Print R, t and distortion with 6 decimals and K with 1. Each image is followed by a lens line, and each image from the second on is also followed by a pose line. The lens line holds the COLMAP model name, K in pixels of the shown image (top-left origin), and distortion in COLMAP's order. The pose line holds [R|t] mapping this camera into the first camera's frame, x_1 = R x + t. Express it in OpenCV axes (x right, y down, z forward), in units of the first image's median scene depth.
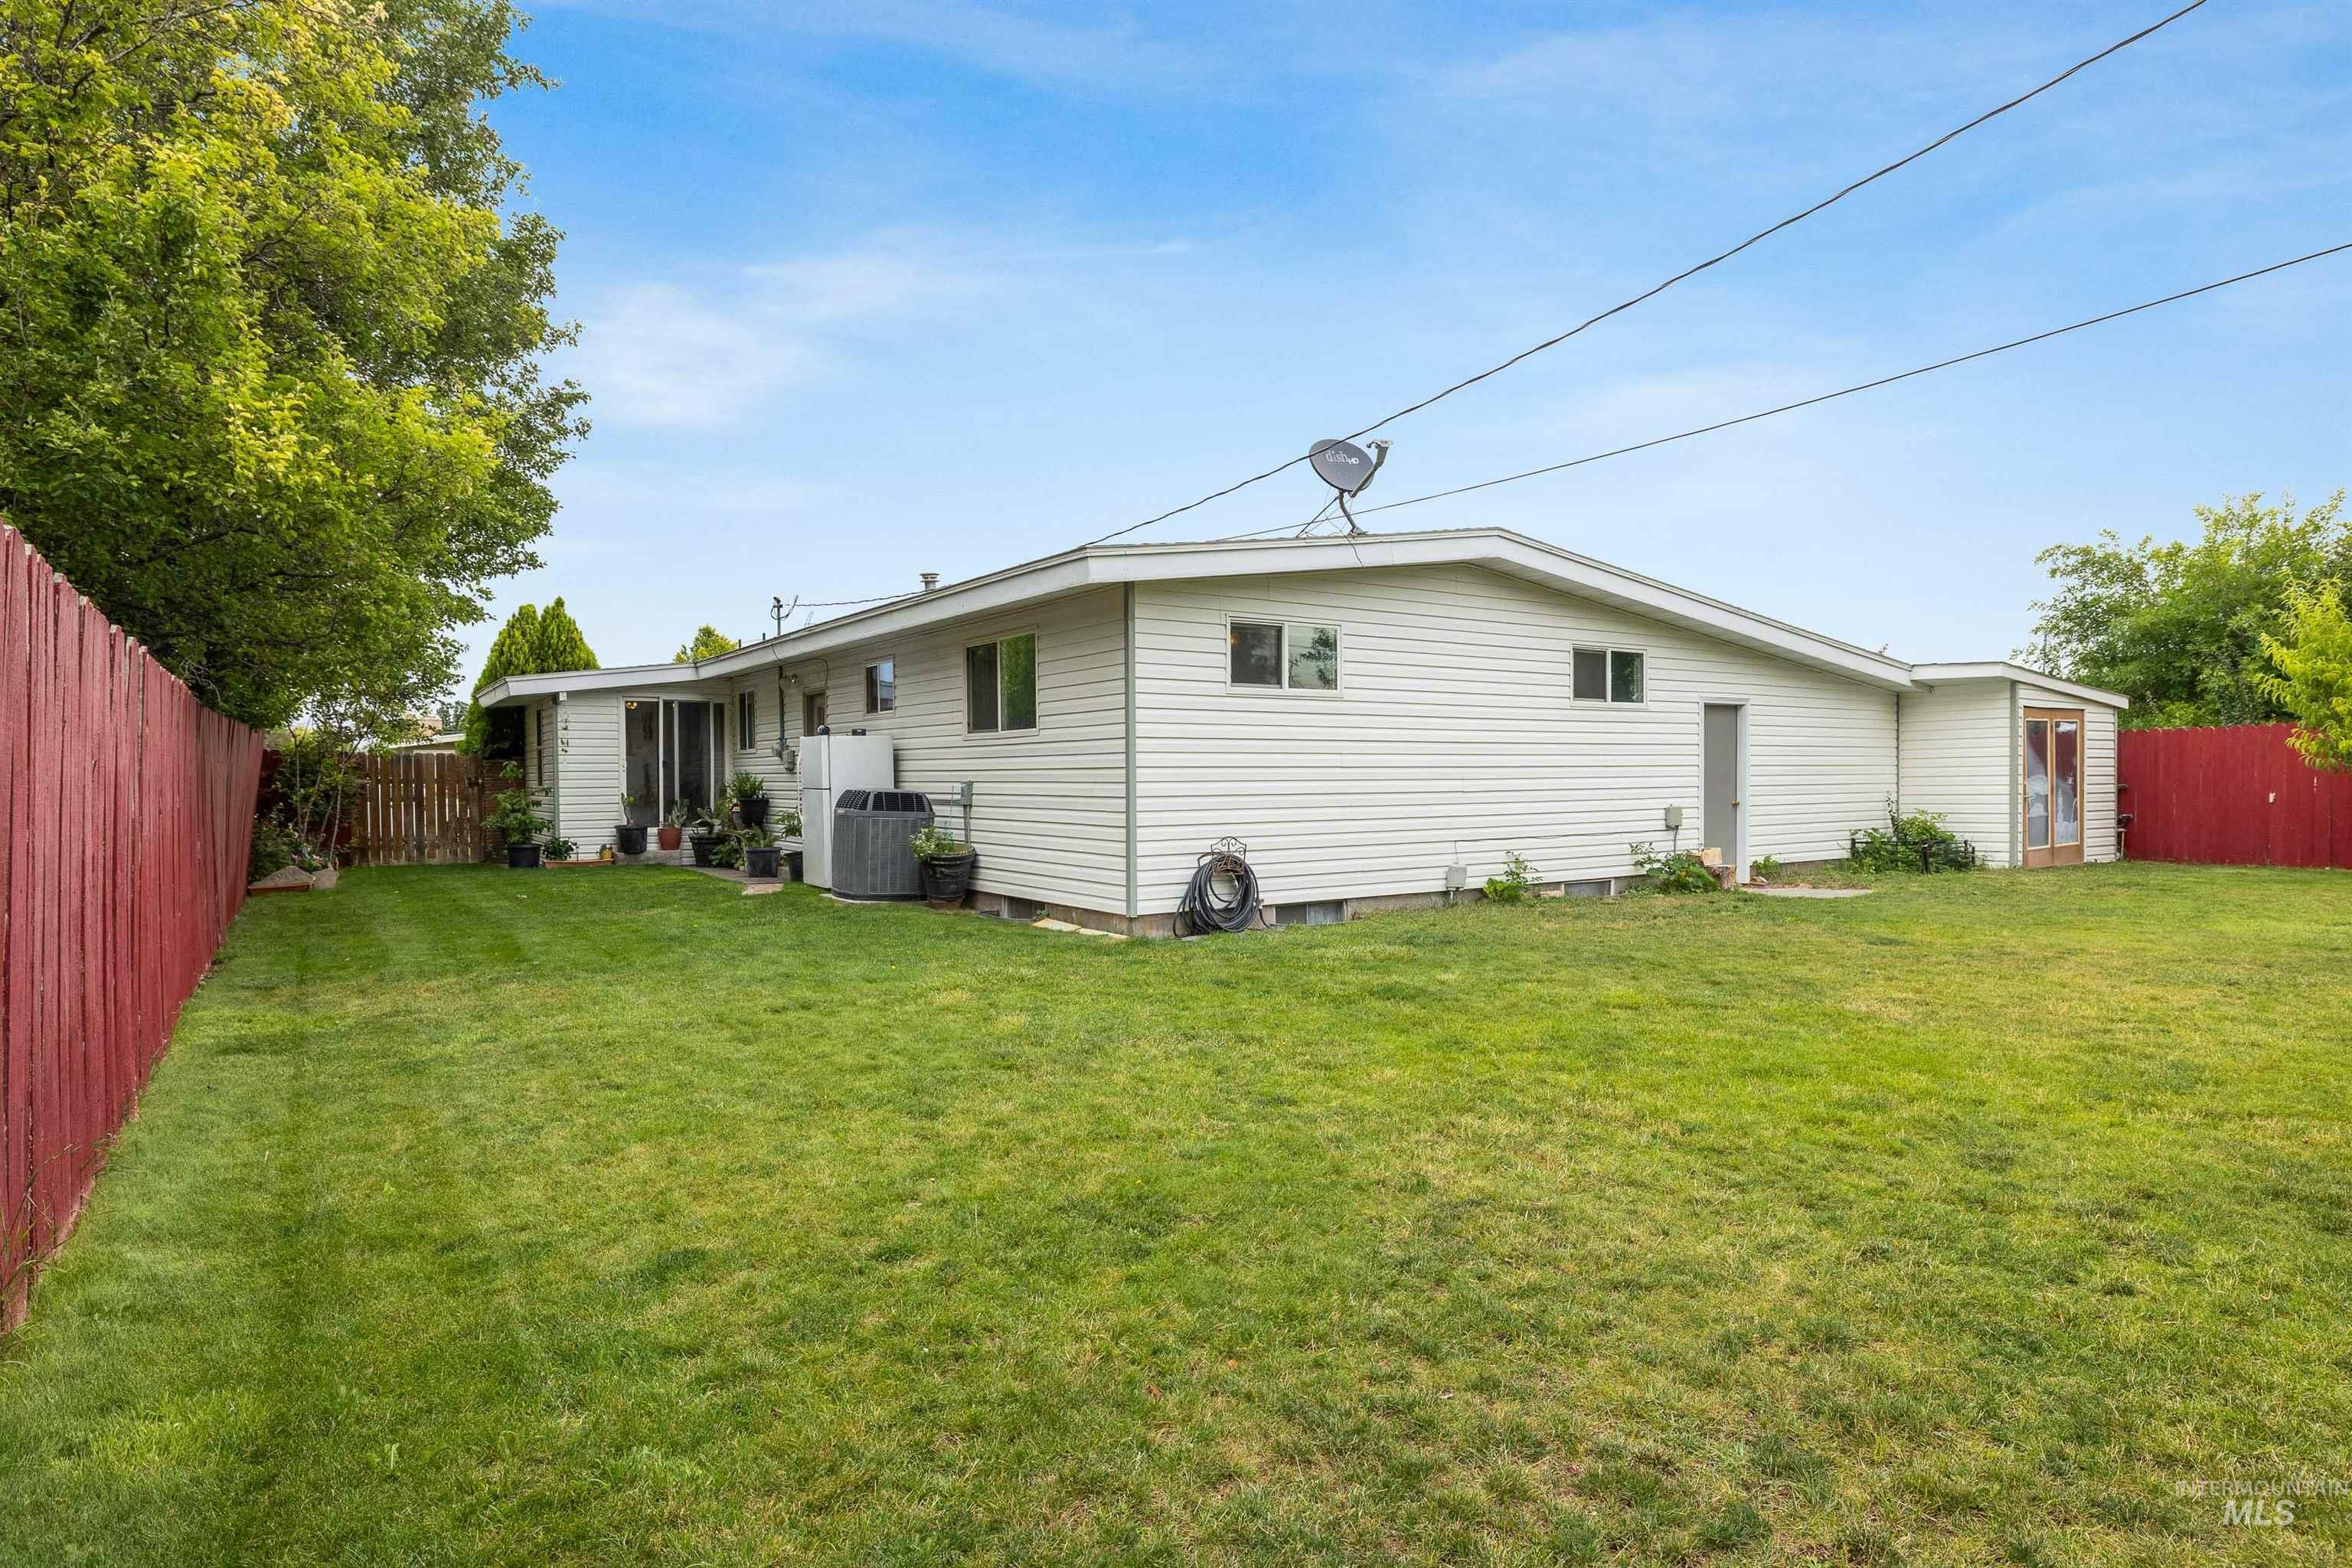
lens RADIAL K [[1257.1, 0, 1175.9], [0, 1257.1, 776.5], [0, 0, 1]] dist [0.001982, 0.000415]
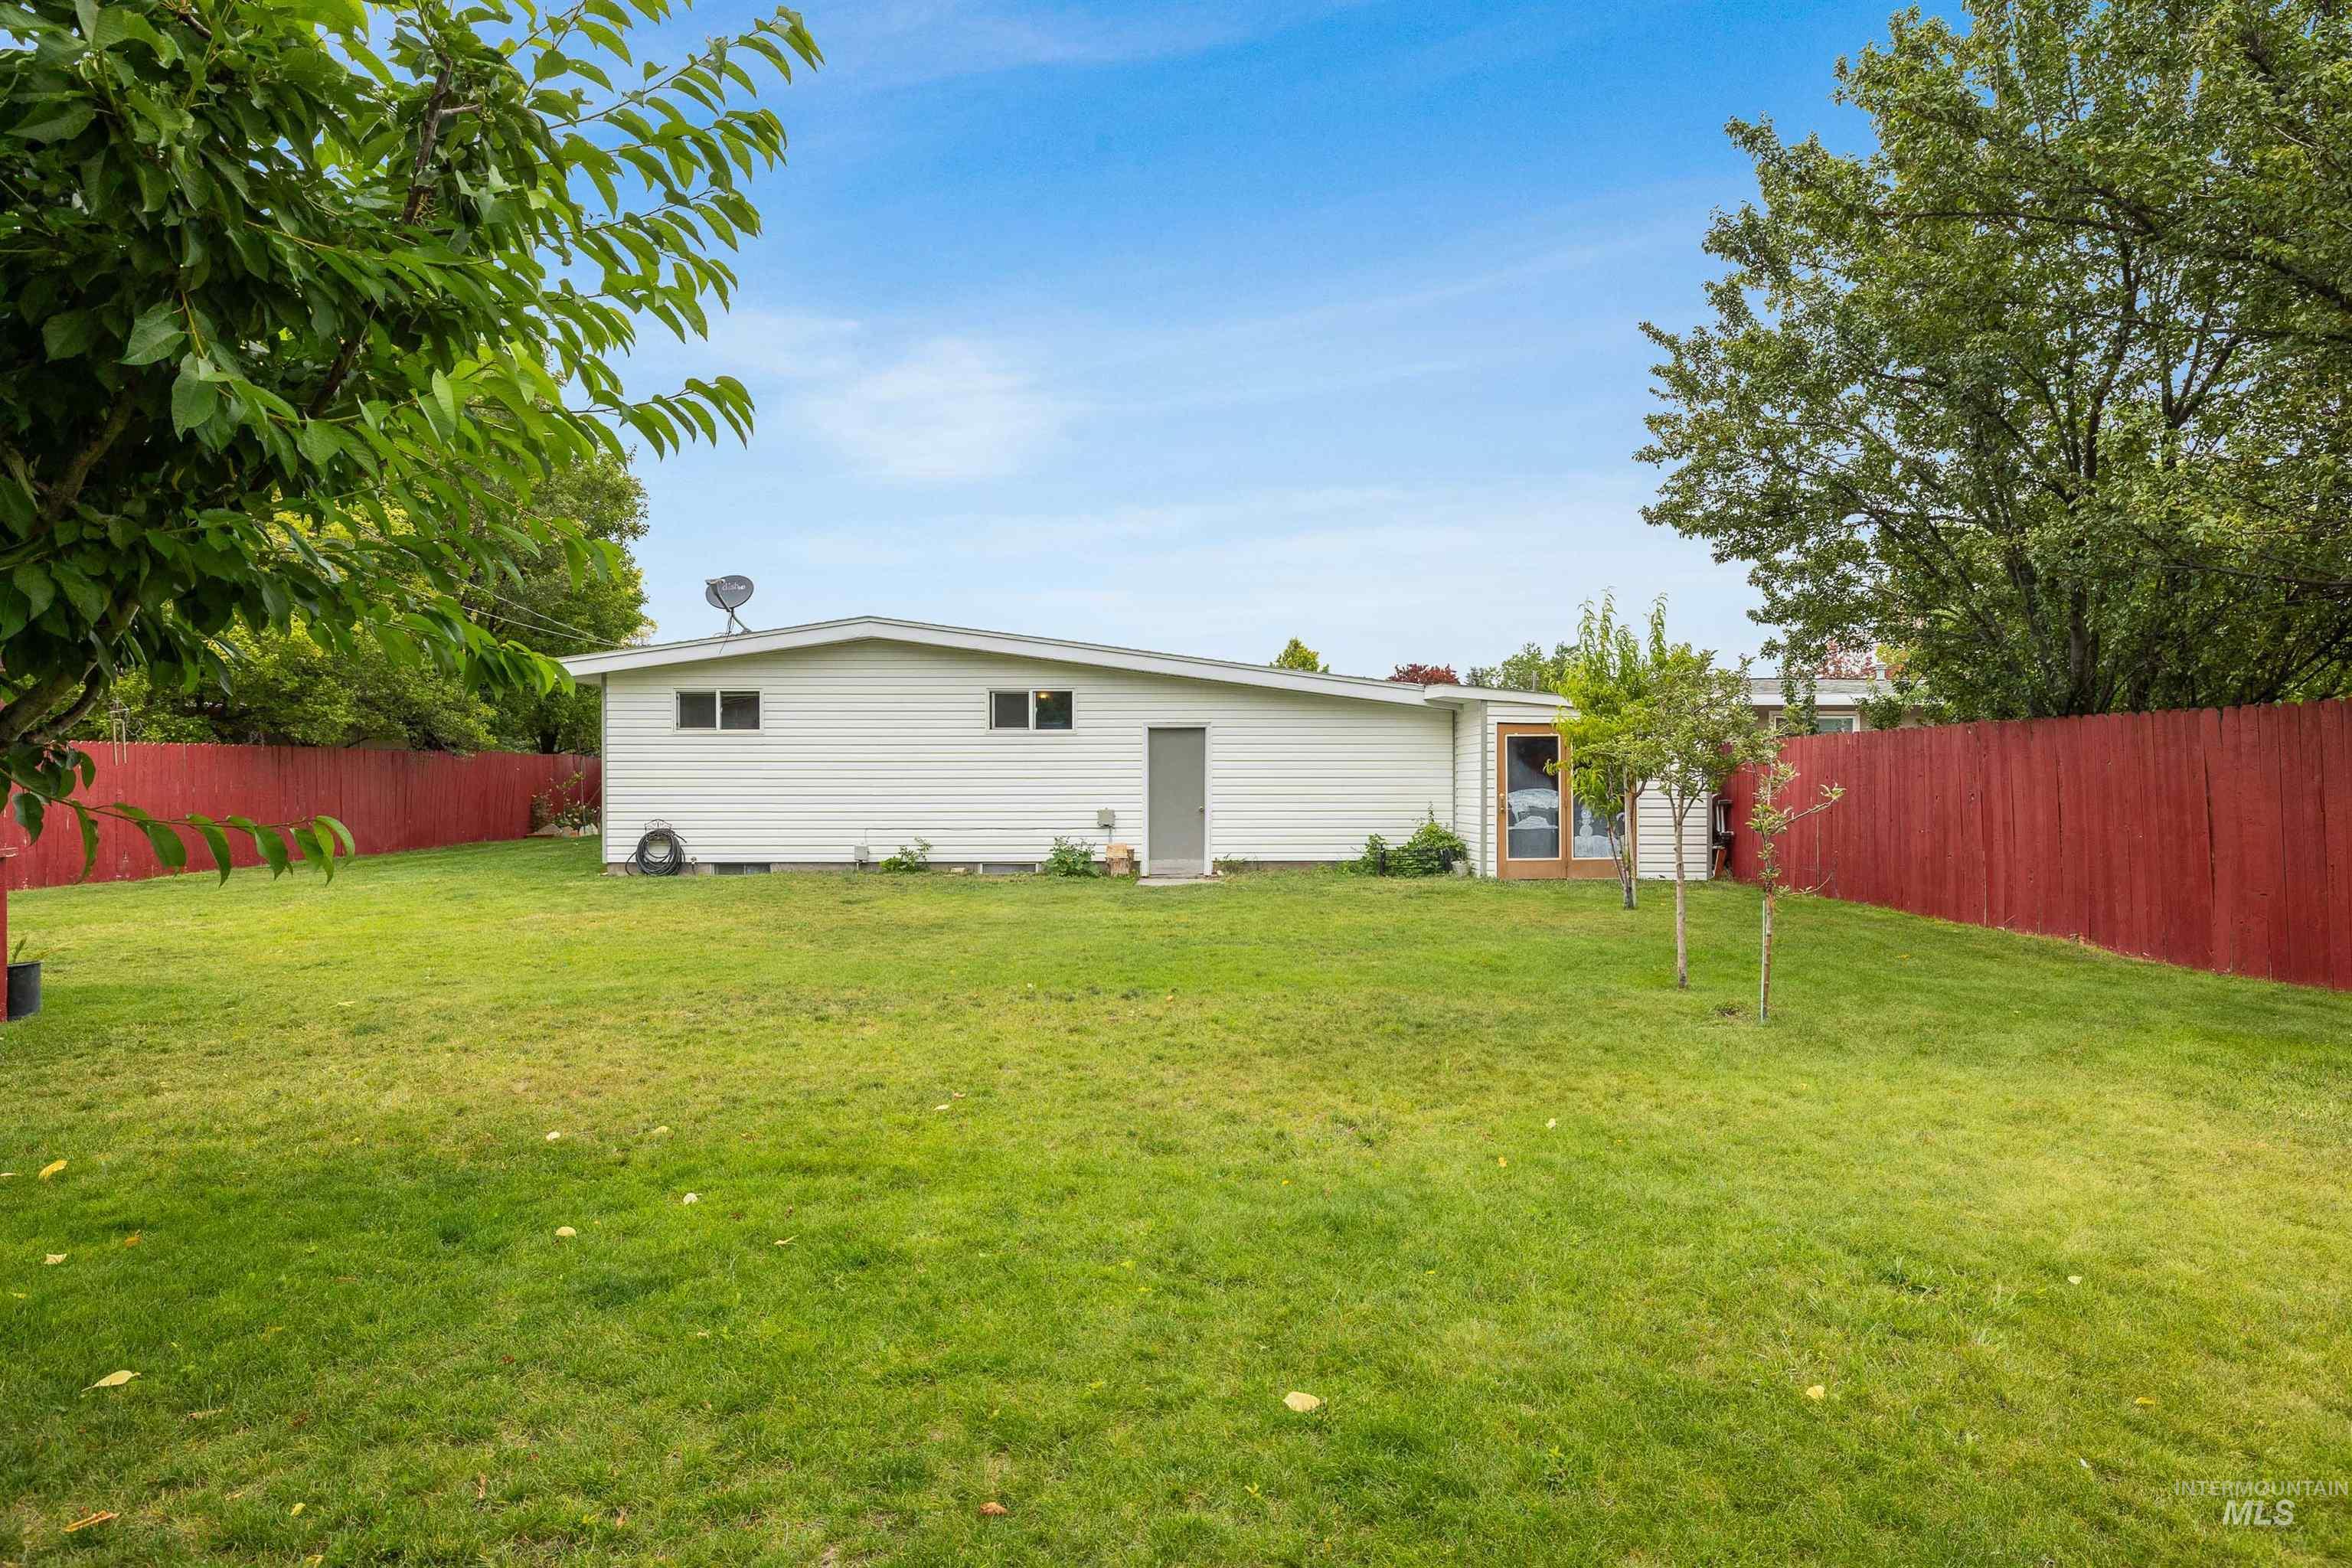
lens RADIAL K [[1257.1, 0, 1172.9], [0, 1257.1, 780.6], [0, 0, 1]] dist [0.001982, 0.000415]
pose [[0.833186, 0.010826, -0.552887, 1.204200], [-0.006466, 0.999931, 0.009835, -0.019912], [0.552955, -0.004619, 0.833198, -0.025188]]
